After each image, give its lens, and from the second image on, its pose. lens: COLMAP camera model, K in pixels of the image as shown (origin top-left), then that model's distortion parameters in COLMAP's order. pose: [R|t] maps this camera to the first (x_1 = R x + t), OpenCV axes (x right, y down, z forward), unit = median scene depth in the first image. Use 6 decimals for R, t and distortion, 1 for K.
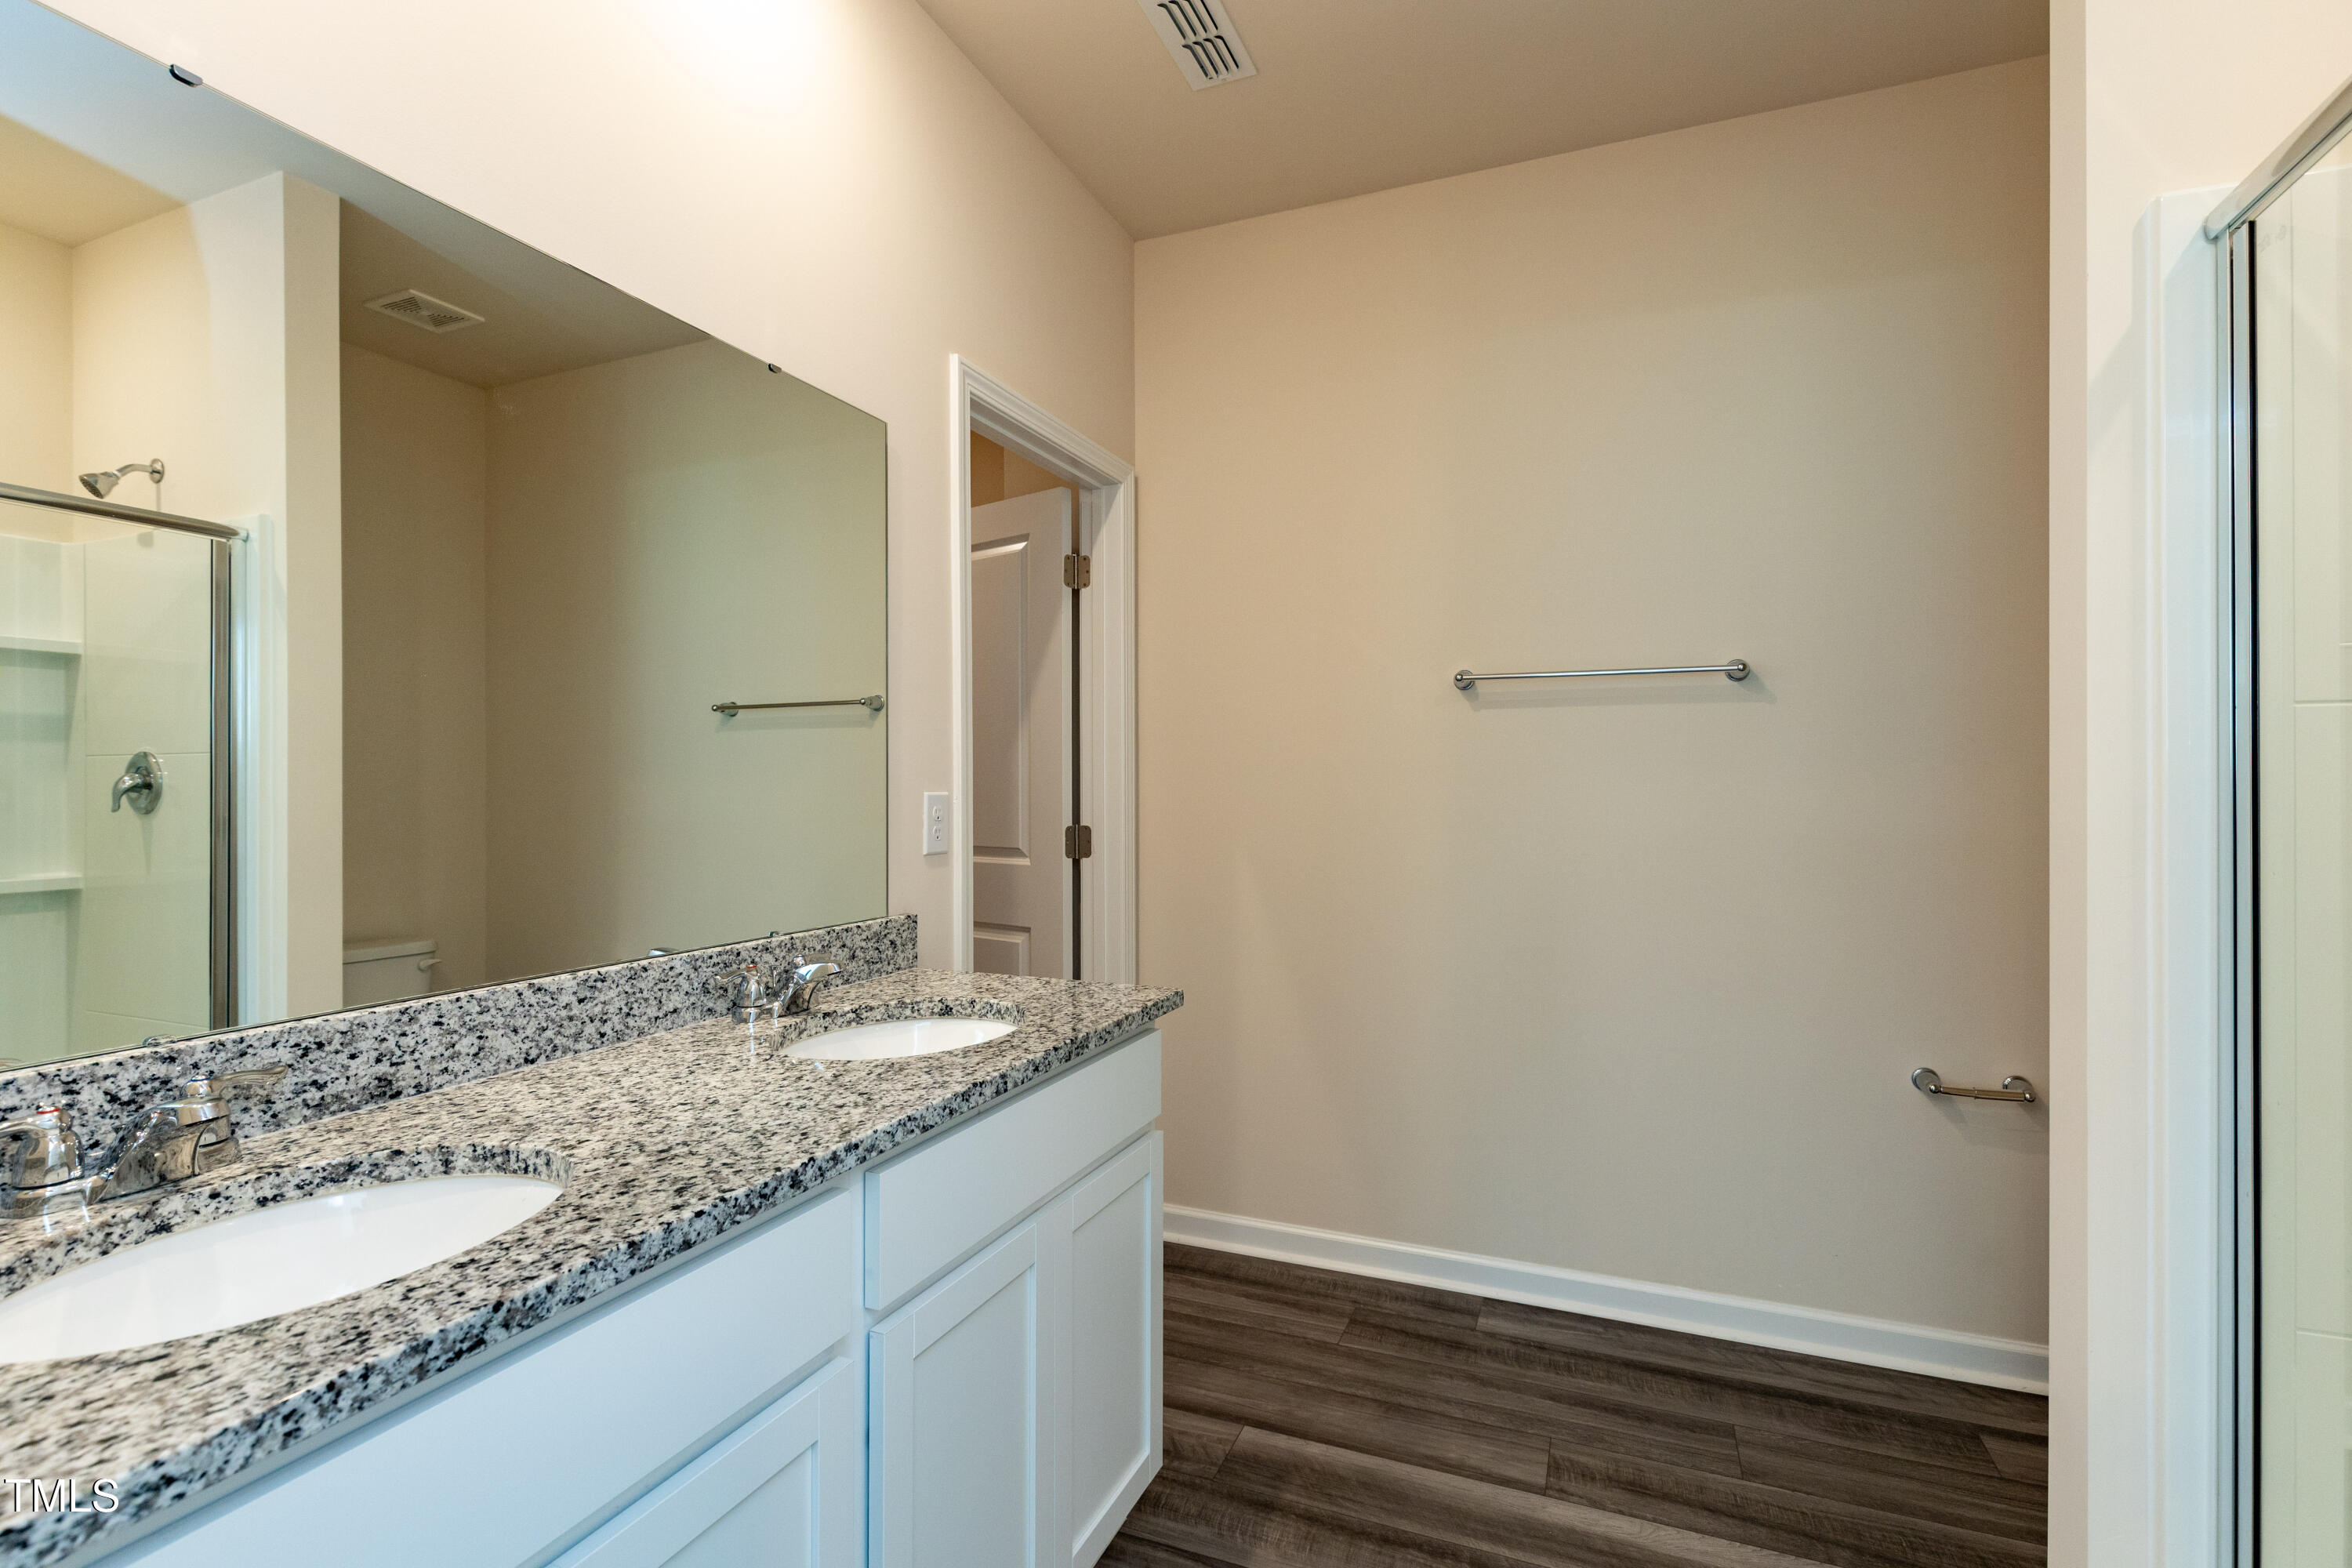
lens RADIAL K [[1060.7, 0, 1183.5], [0, 1060.7, 783.3], [0, 0, 1]] dist [0.004809, 0.000949]
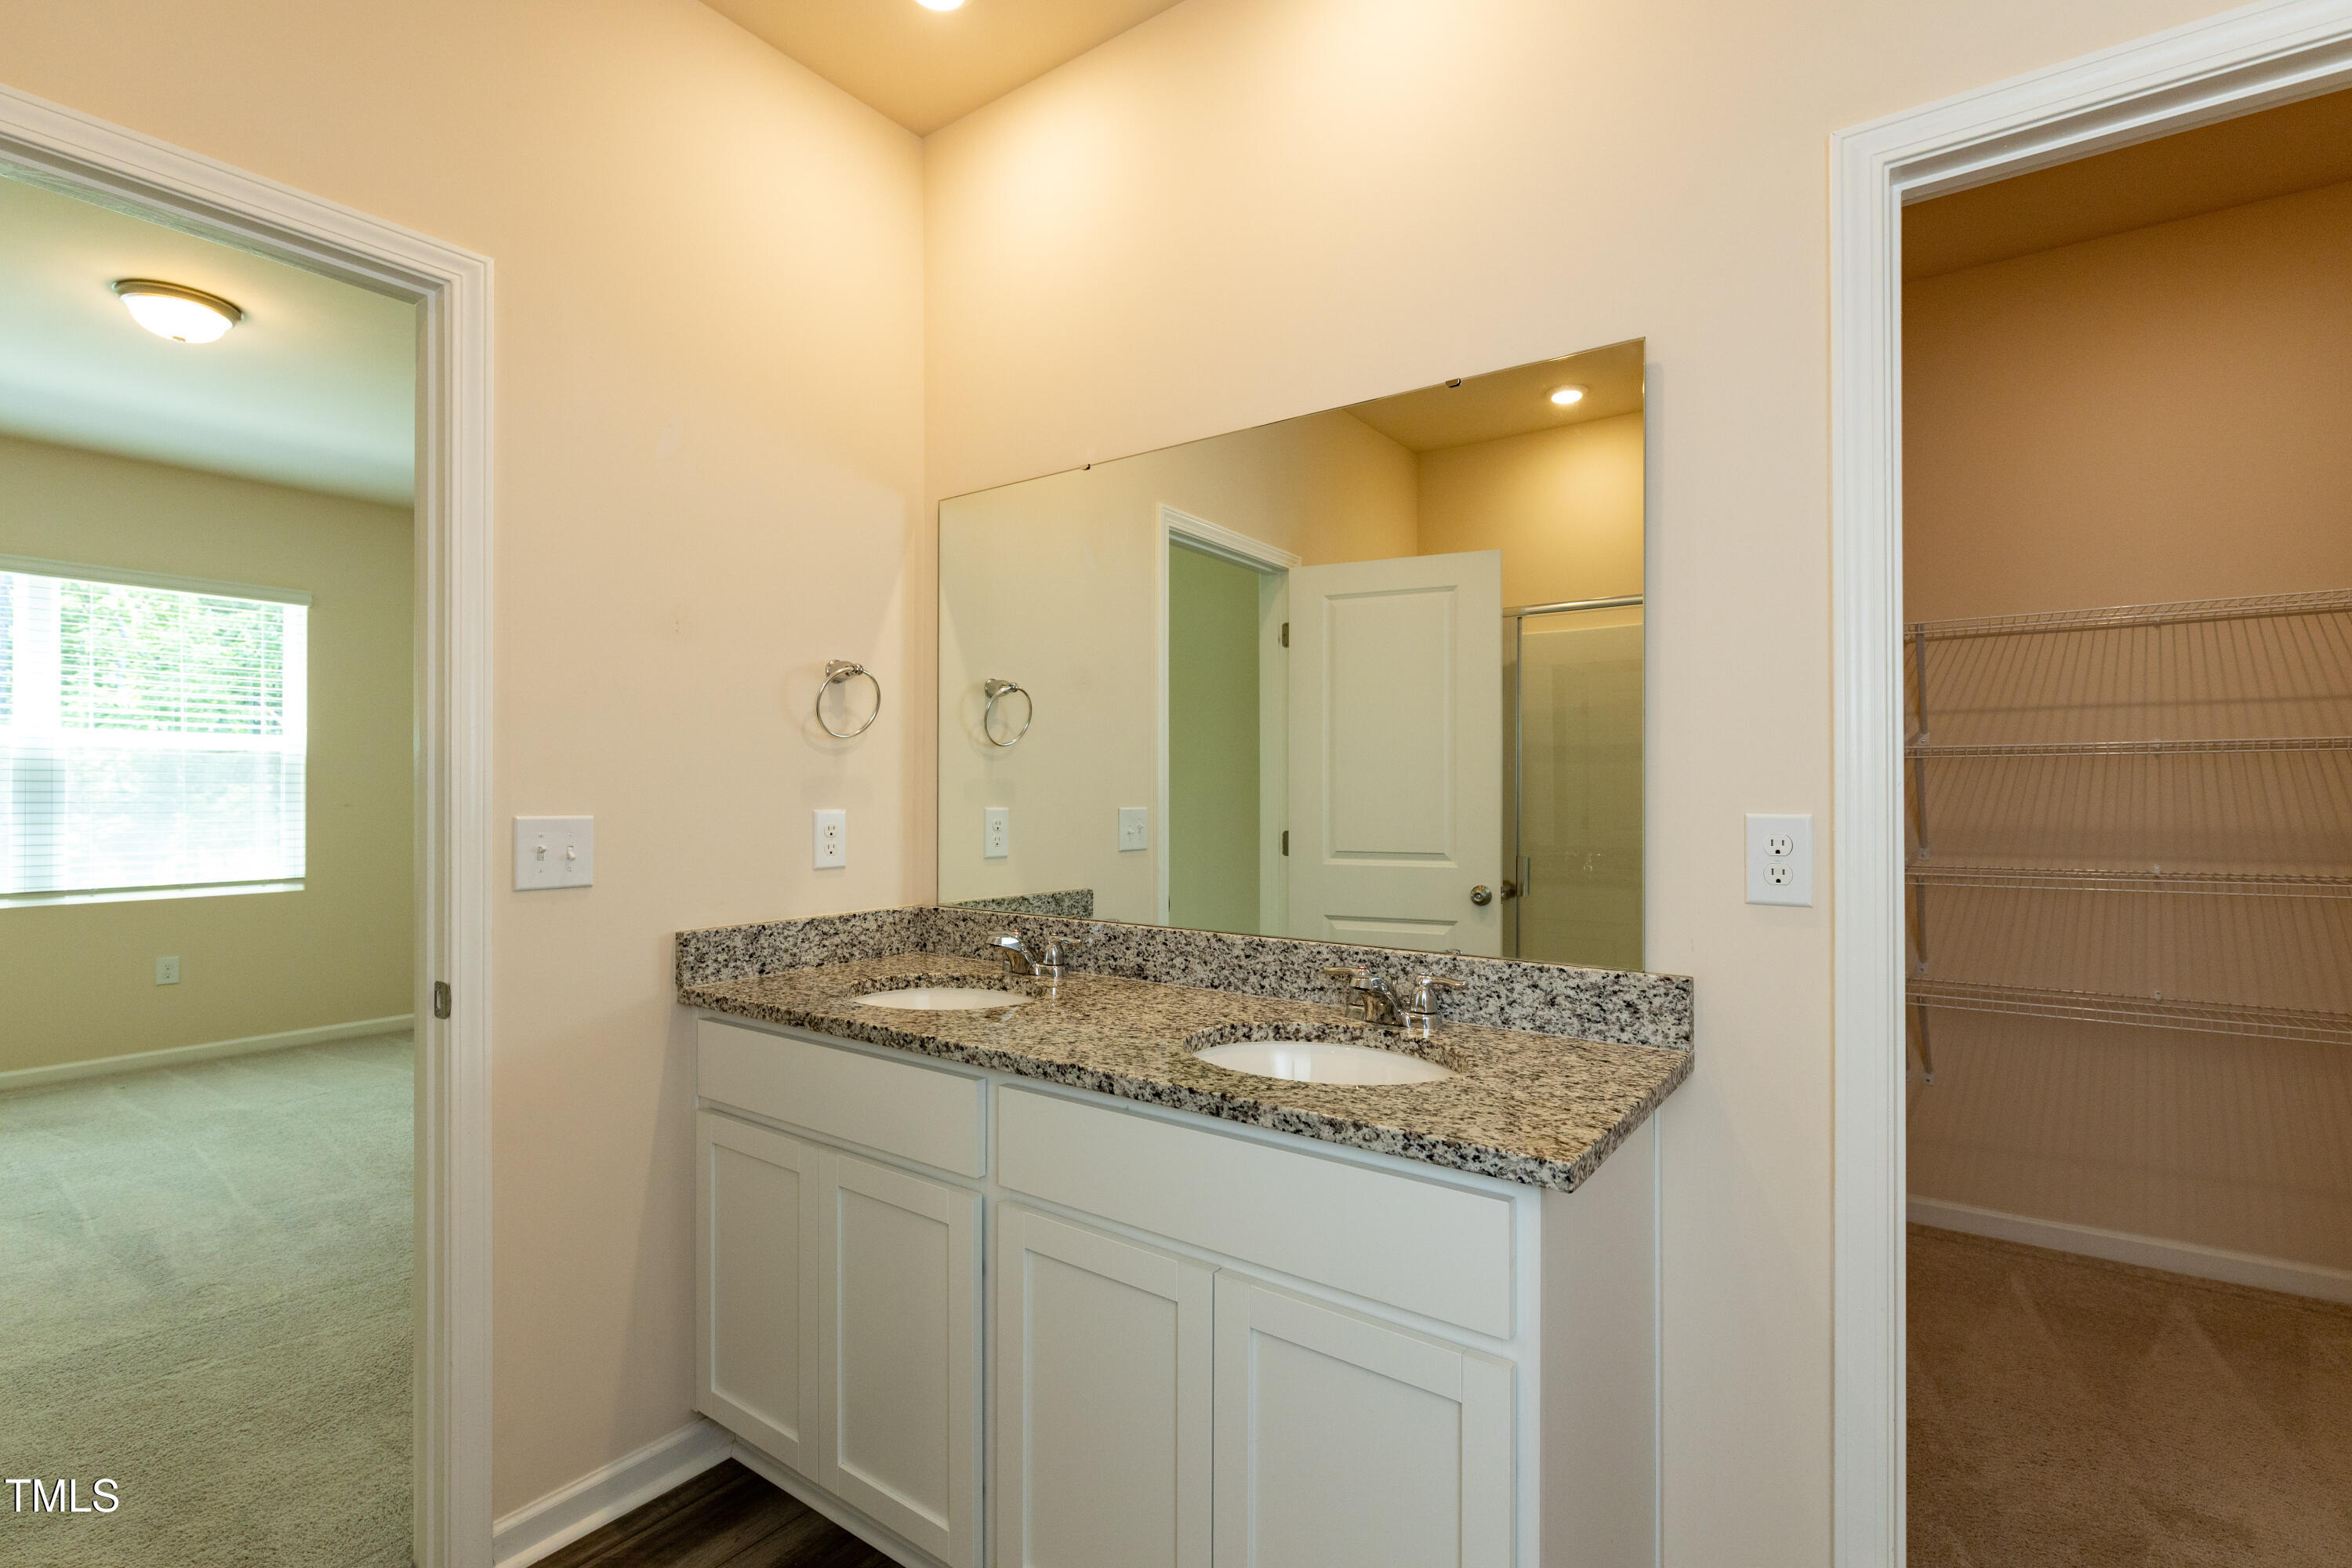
lens RADIAL K [[1060.7, 0, 1173.3], [0, 1060.7, 780.3], [0, 0, 1]] dist [0.004809, 0.000949]
pose [[-0.221879, -0.007611, -0.975045, 0.818208], [0.004597, 0.999950, -0.008852, -0.013585], [0.975063, -0.006447, -0.221833, 1.233683]]
